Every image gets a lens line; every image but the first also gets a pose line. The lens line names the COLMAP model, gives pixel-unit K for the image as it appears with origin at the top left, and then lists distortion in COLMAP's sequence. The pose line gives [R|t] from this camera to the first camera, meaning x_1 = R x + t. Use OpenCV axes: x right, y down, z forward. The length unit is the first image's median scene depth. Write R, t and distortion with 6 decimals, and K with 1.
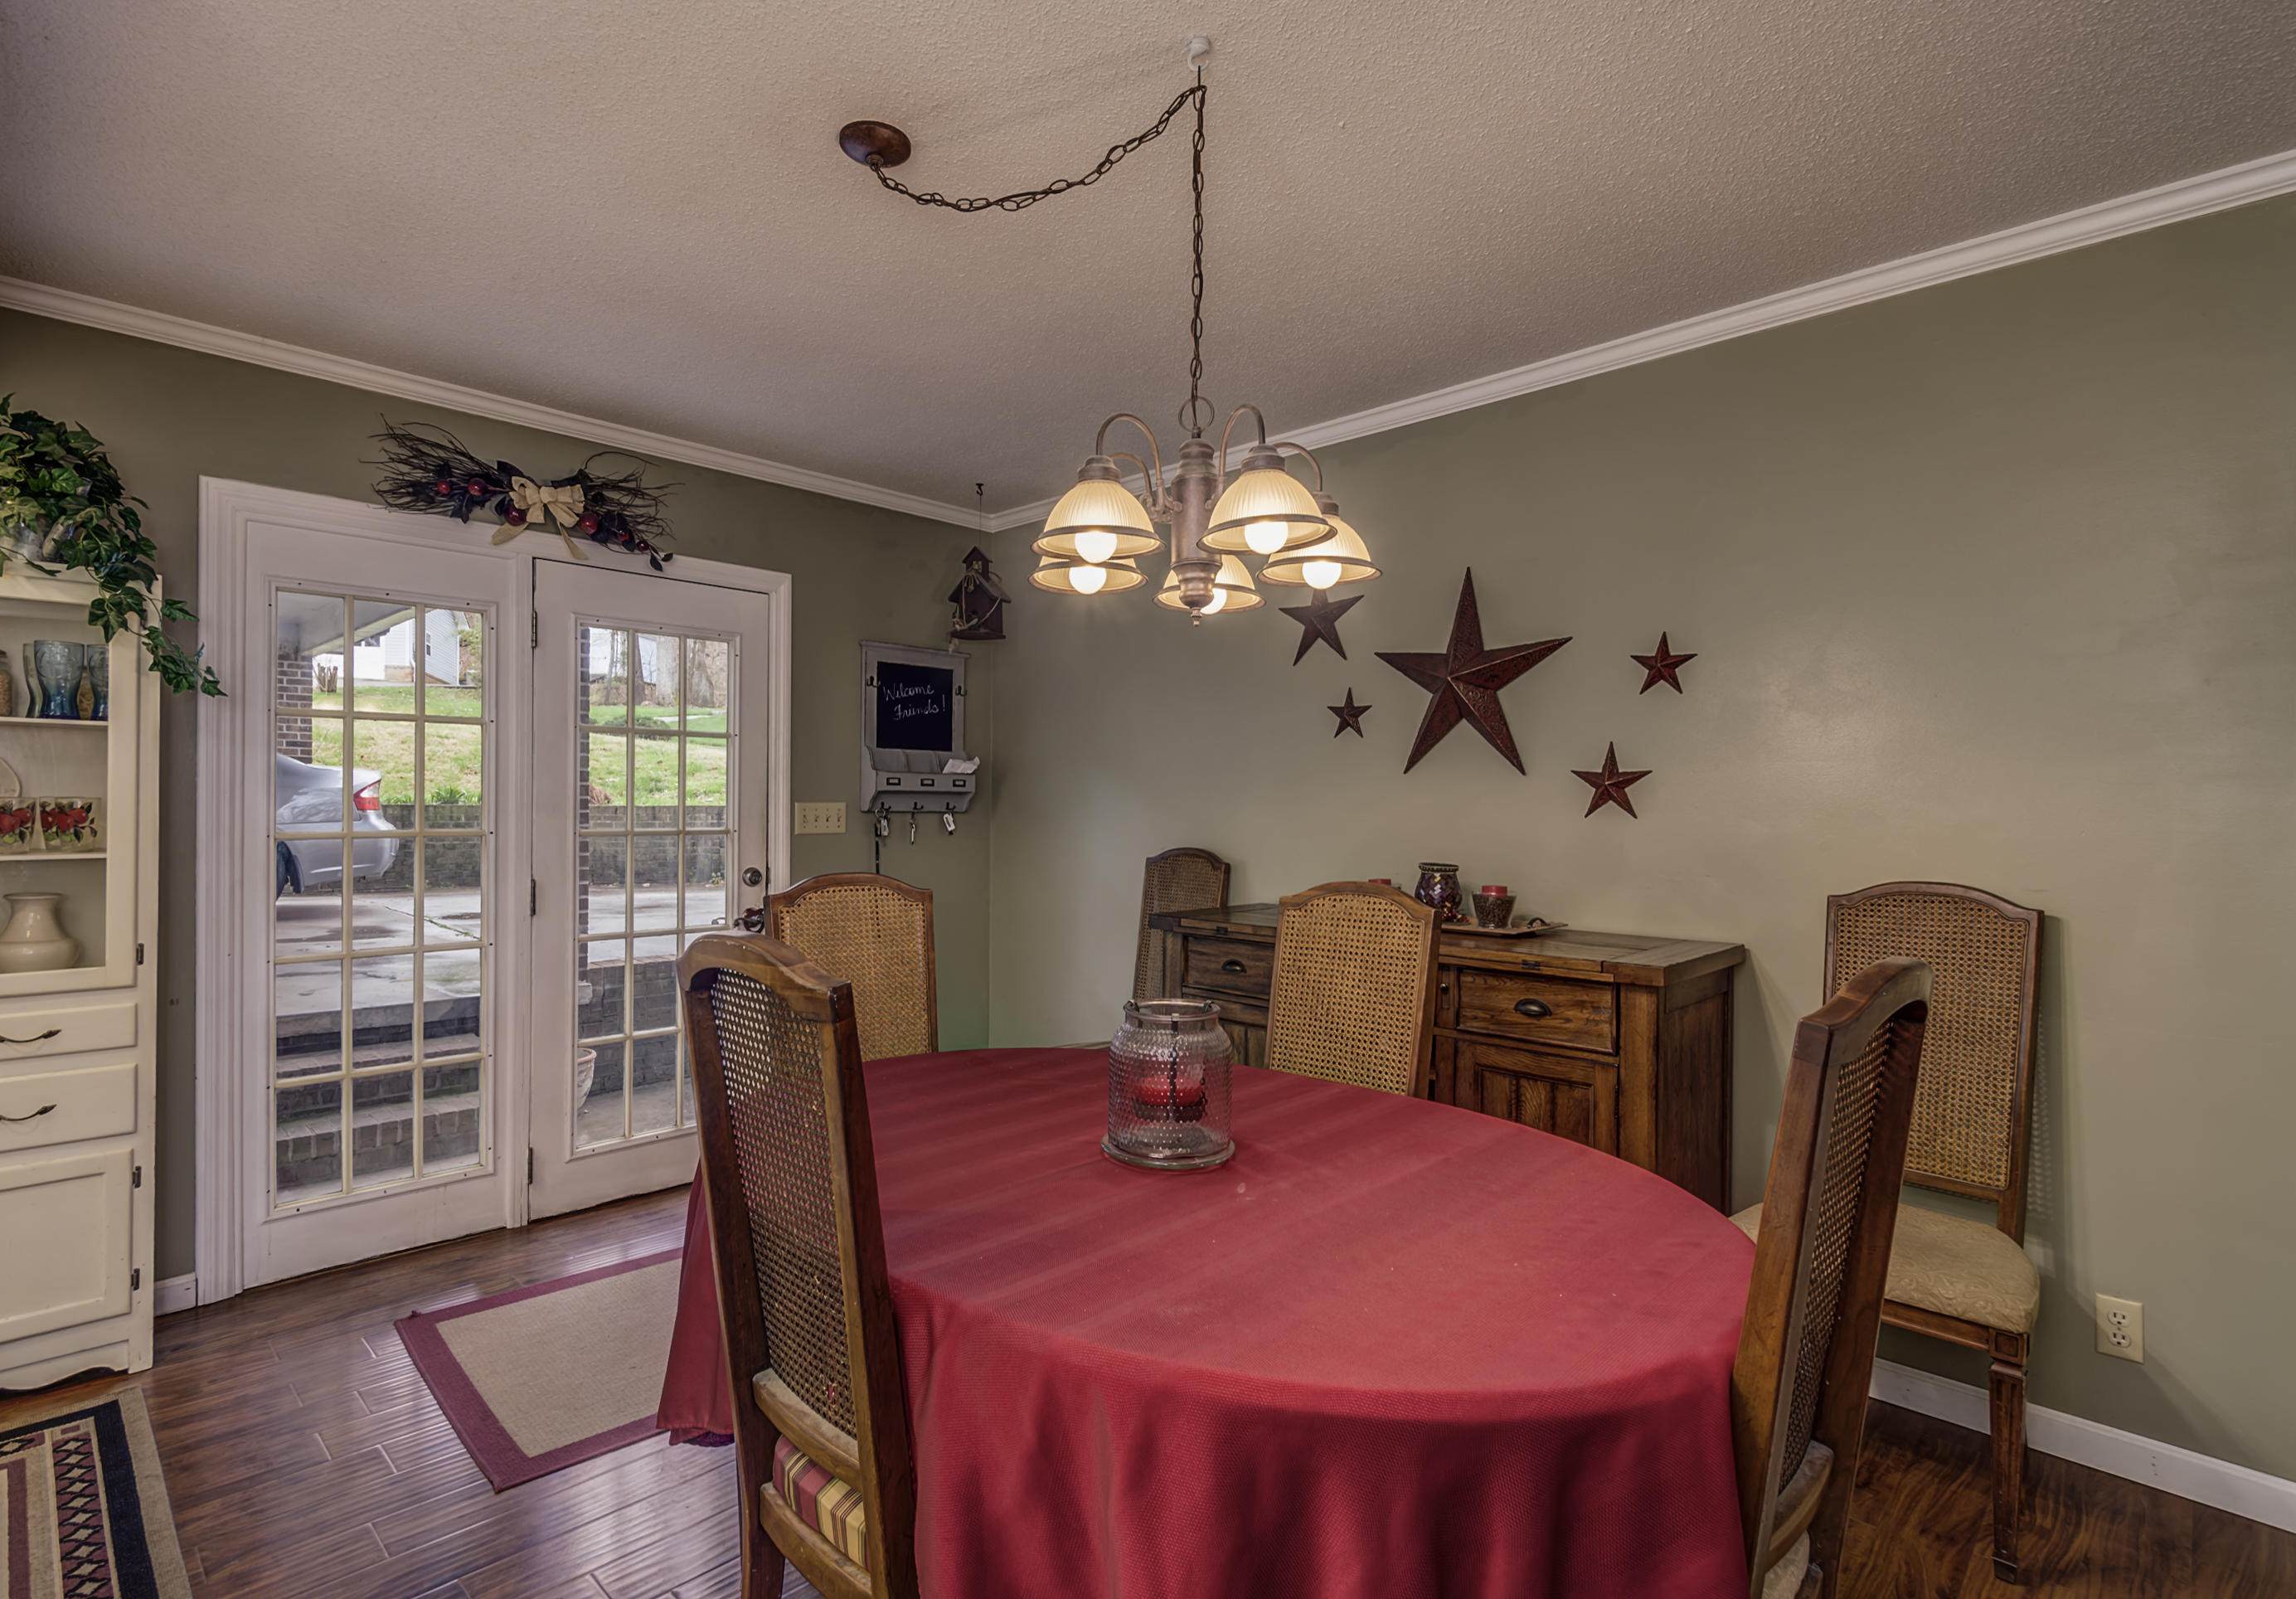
lens RADIAL K [[1123.9, 0, 1143.7], [0, 1123.9, 809.5], [0, 0, 1]] dist [0.000837, 0.000144]
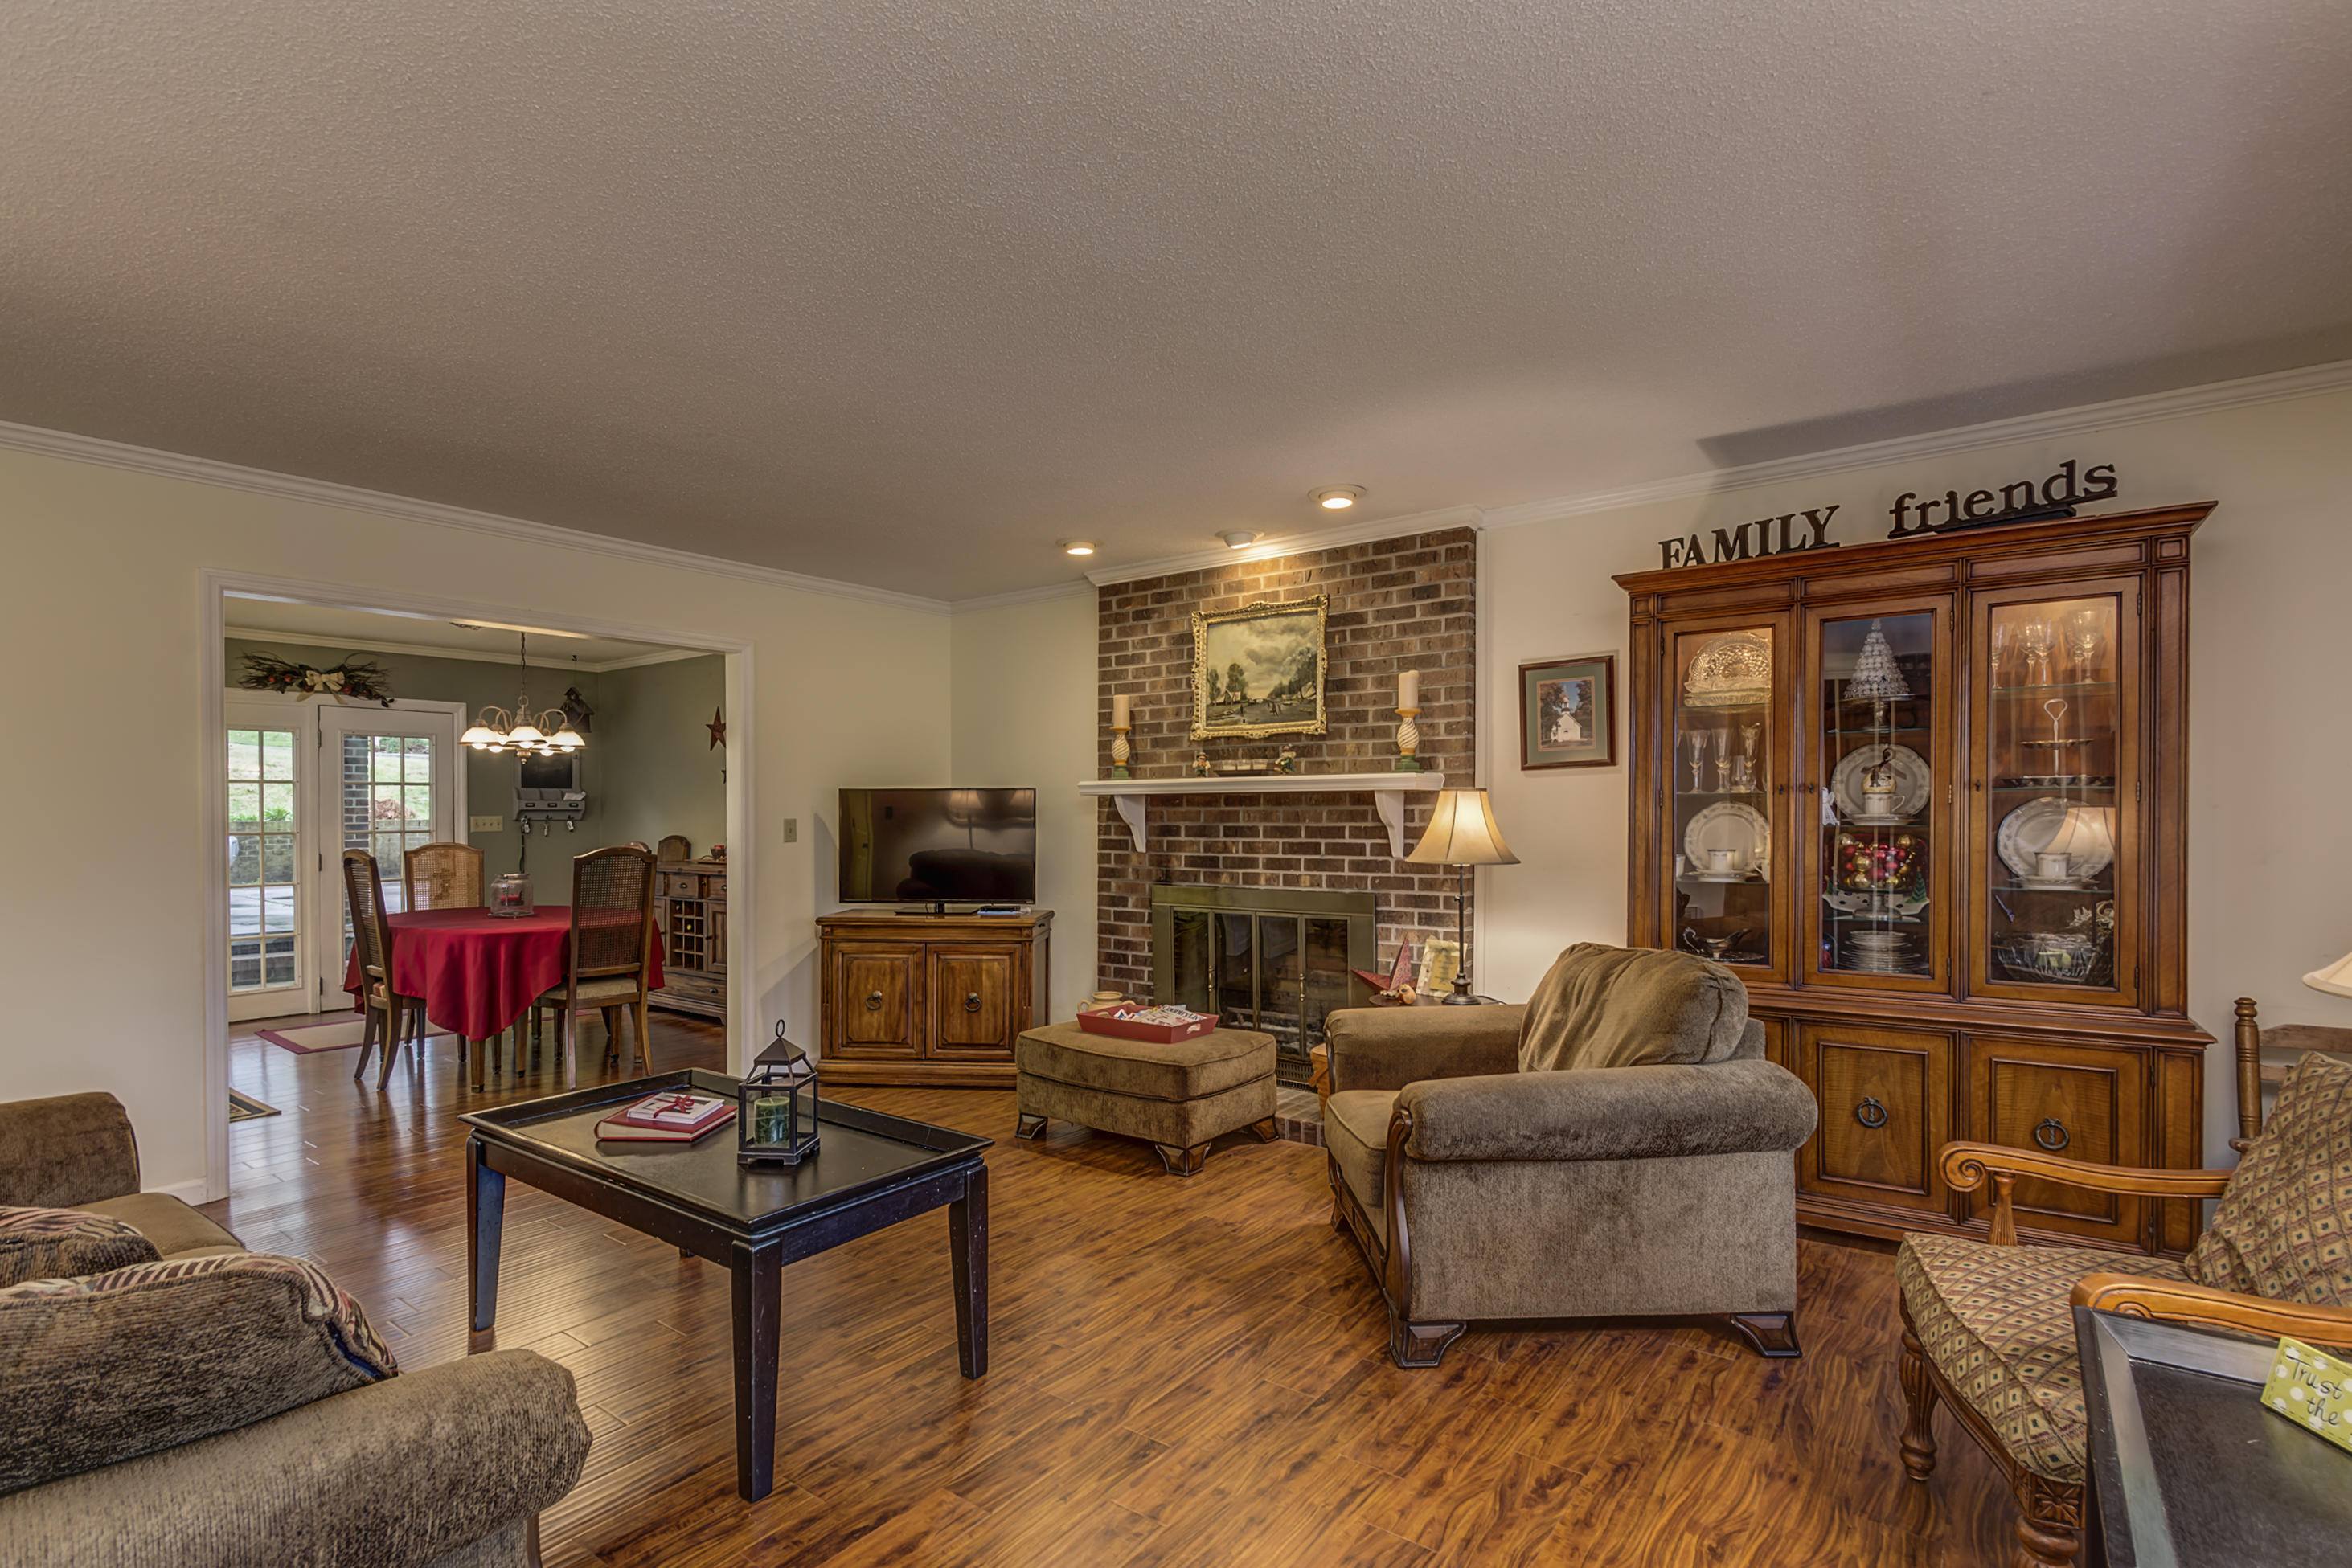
lens RADIAL K [[1107.0, 0, 1239.5], [0, 1107.0, 818.8], [0, 0, 1]] dist [-0.004155, -0.000195]
pose [[0.986646, -0.011365, 0.162485, 0.837189], [0.010907, 0.999934, 0.003713, 0.007165], [-0.162516, -0.001891, 0.986704, -1.350770]]
